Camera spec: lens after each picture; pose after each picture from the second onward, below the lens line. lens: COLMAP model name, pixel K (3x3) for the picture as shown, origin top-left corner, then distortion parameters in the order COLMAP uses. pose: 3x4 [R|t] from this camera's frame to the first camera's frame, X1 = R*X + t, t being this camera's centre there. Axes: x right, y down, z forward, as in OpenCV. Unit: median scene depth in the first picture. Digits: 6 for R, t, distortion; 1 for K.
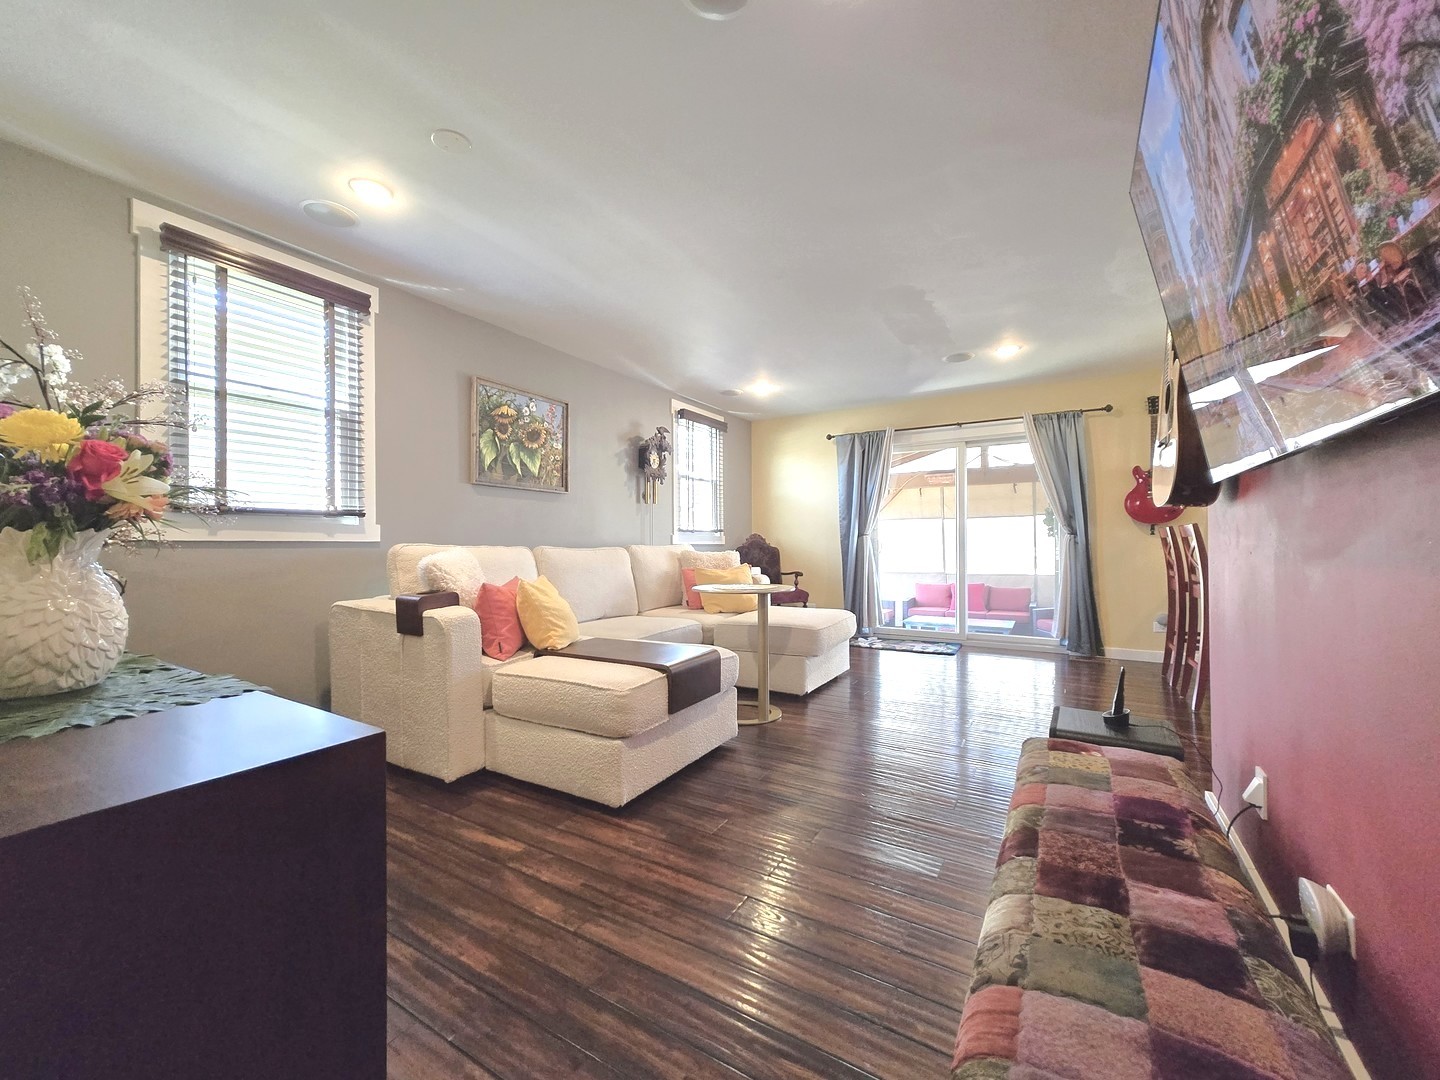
lens RADIAL K [[572.4, 0, 751.4], [0, 572.4, 542.5], [0, 0, 1]] dist [0.002607, 0.000070]
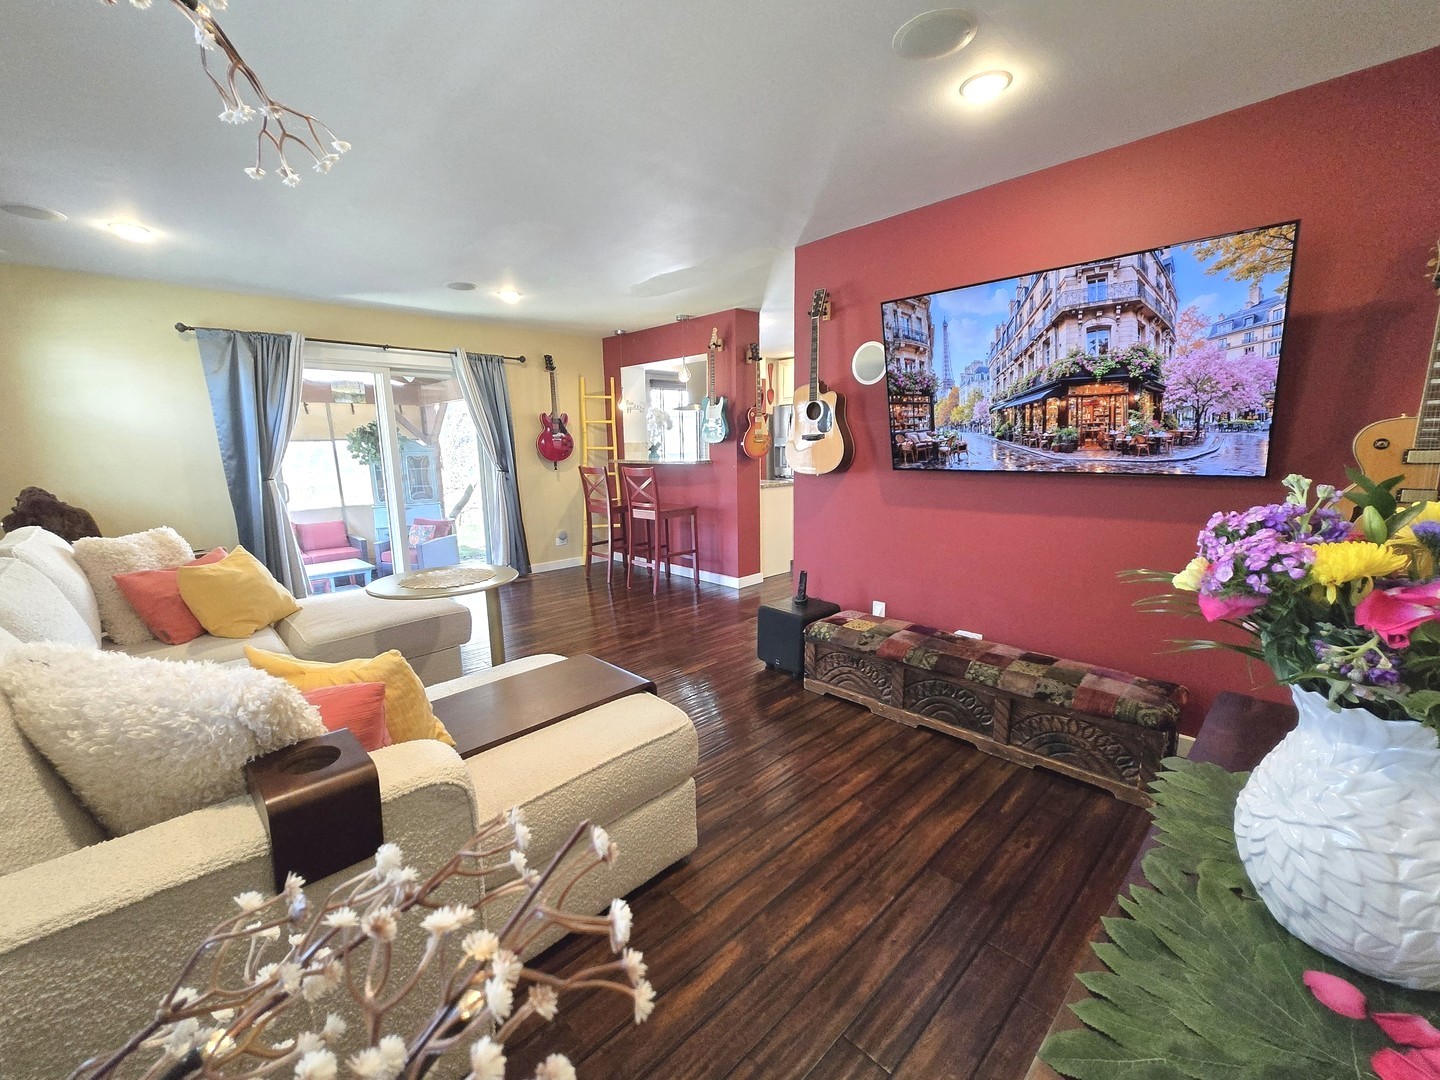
lens RADIAL K [[564.0, 0, 714.3], [0, 564.0, 542.1], [0, 0, 1]] dist [0.001393, -0.000253]
pose [[0.301626, -0.157607, 0.940309, -0.622866], [0.011089, 0.986756, 0.161835, -0.087666], [-0.953362, -0.038387, 0.299379, 0.477581]]
